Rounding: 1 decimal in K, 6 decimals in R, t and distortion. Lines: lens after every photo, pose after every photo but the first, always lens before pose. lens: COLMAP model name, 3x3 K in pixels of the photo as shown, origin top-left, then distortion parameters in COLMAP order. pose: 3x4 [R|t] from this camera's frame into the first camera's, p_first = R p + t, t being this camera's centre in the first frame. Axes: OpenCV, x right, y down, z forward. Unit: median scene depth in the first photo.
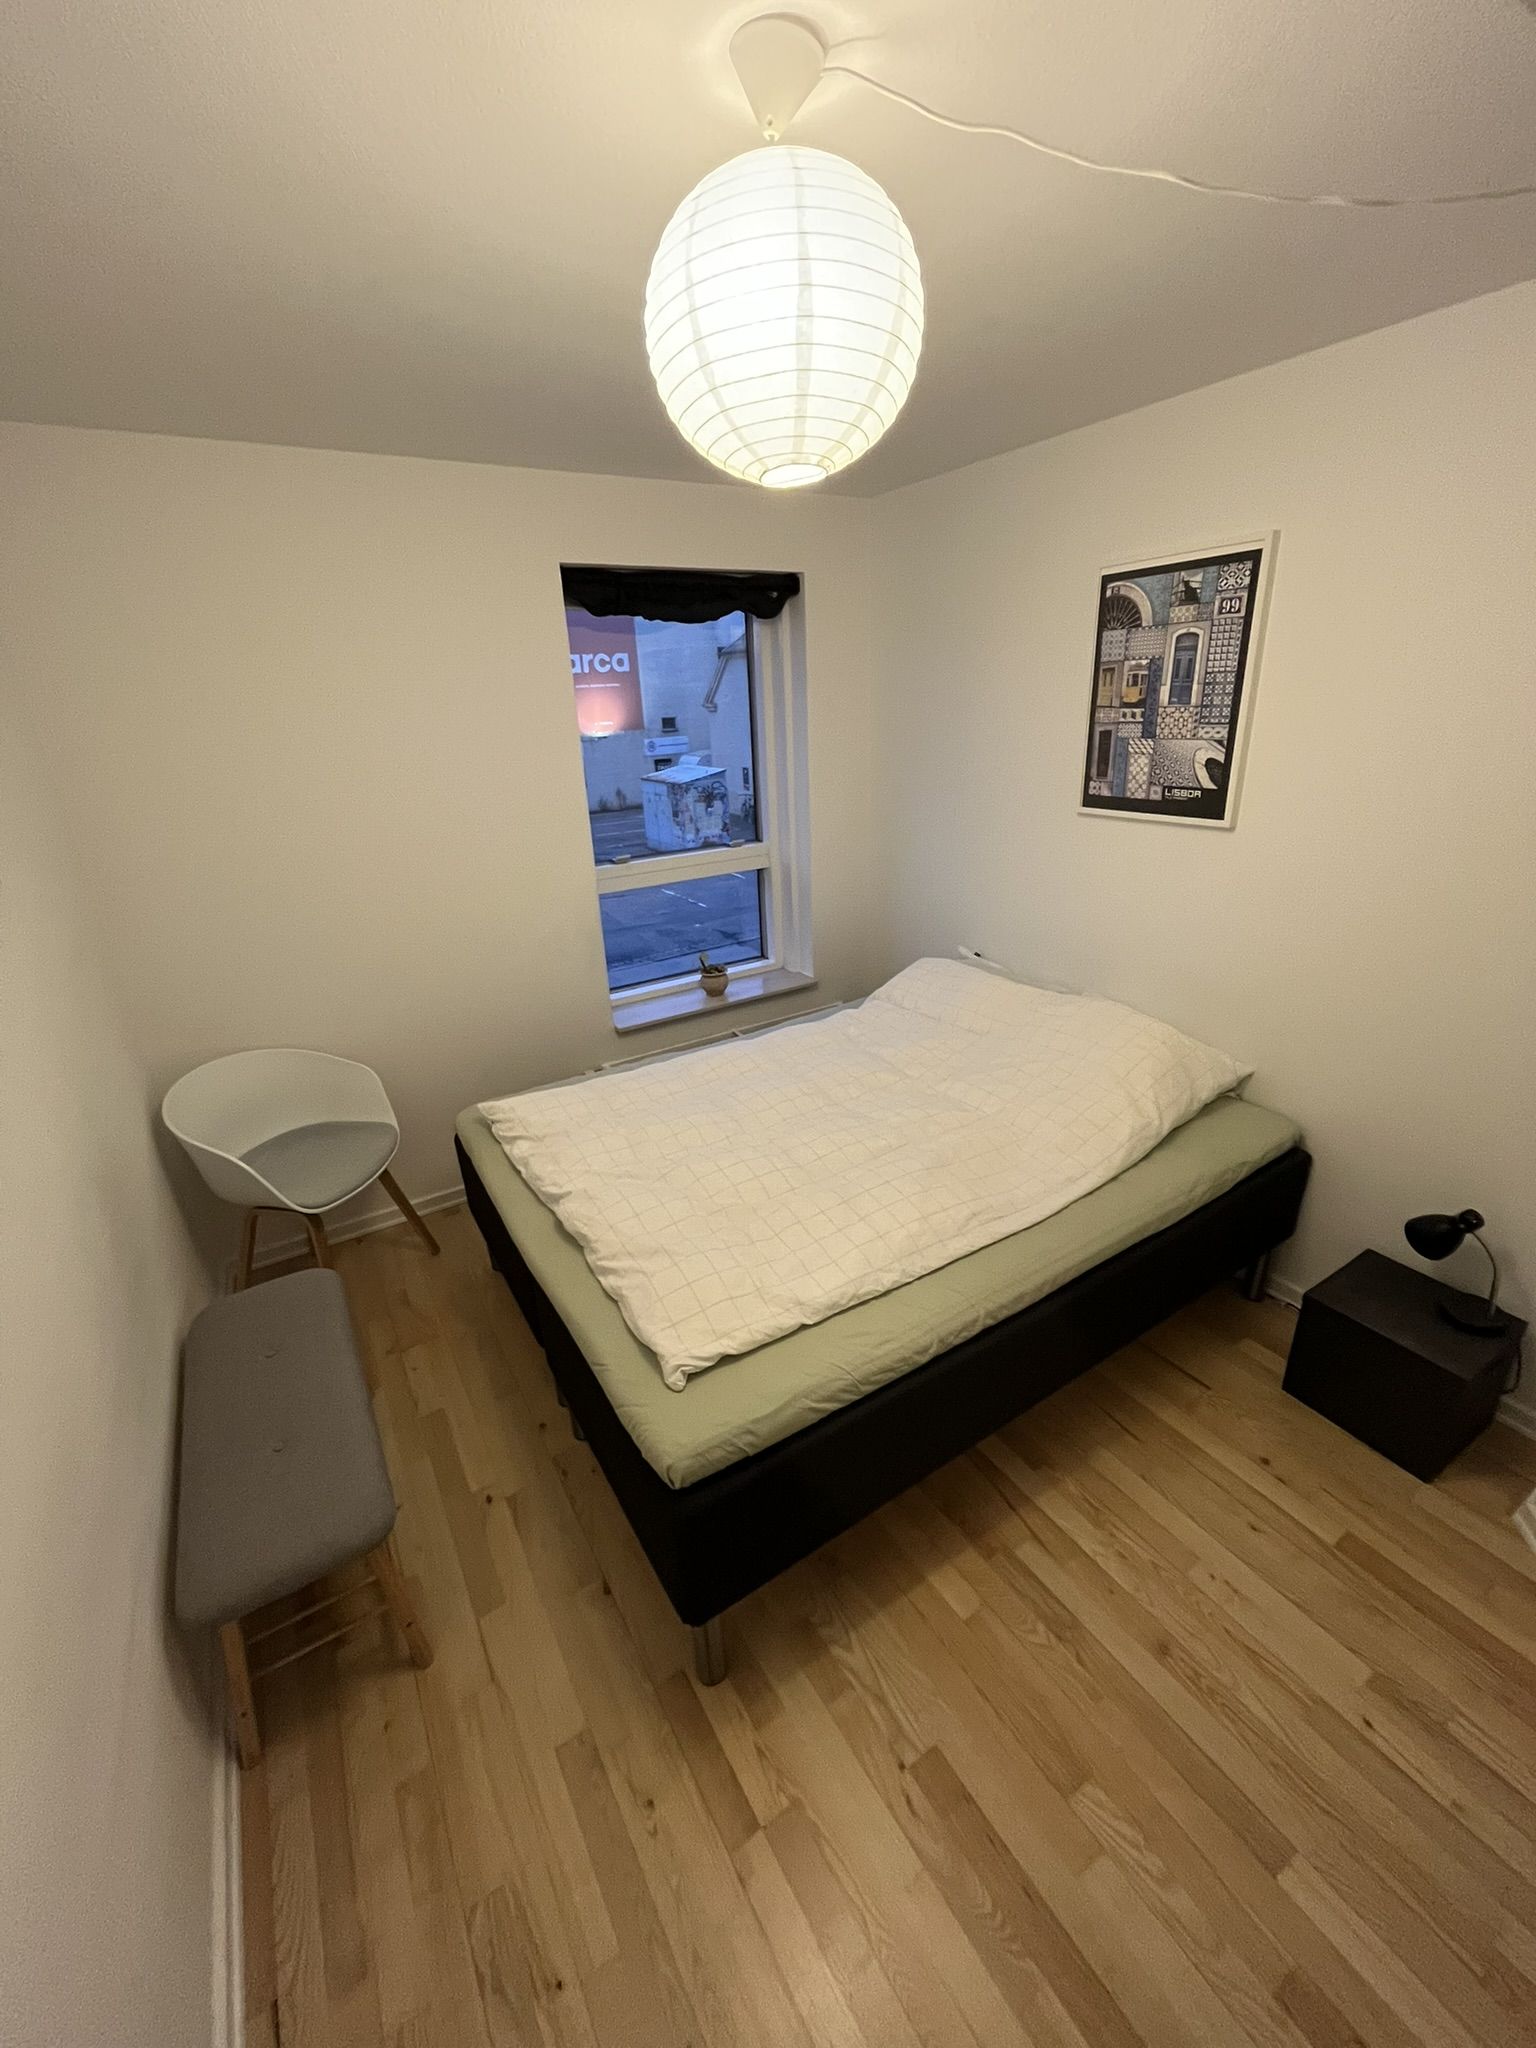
lens RADIAL K [[829.8, 0, 771.0], [0, 829.8, 1018.6], [0, 0, 1]] dist [-0.000785, -0.000005]
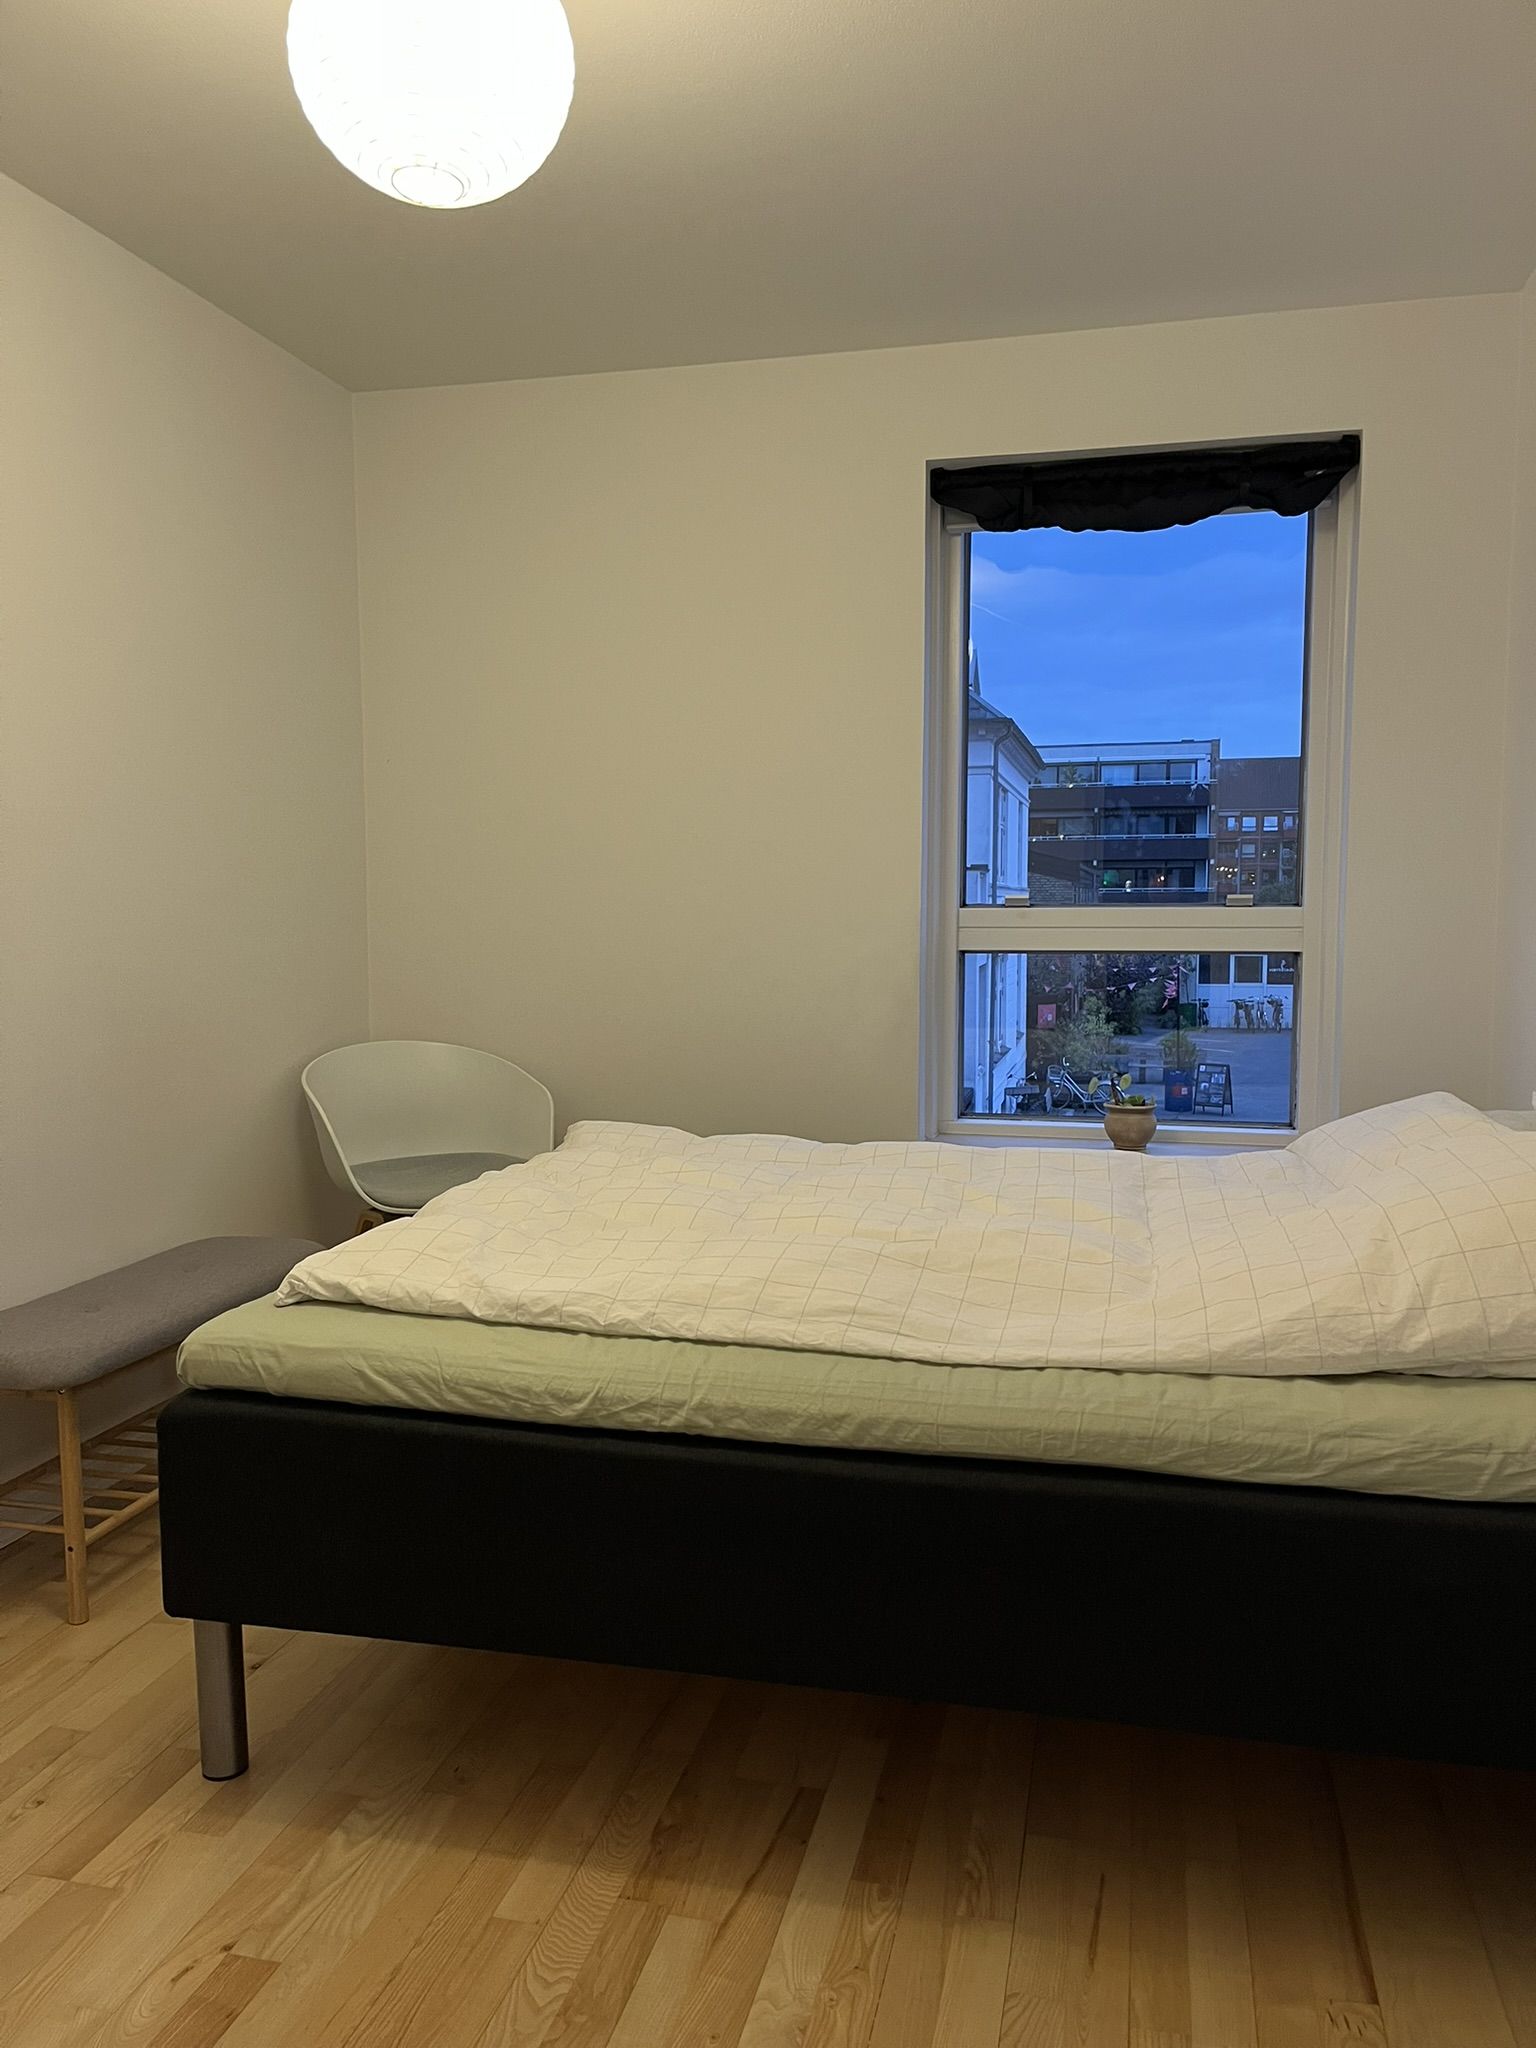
lens RADIAL K [[1550.9, 0, 768.0], [0, 1550.9, 1024.0], [0, 0, 1]] dist [0.041653, -0.073858]
pose [[0.703186, 0.097707, -0.704260, 1.049012], [-0.287091, 0.945194, -0.155520, 0.265126], [0.650468, 0.311546, 0.692698, 0.200601]]
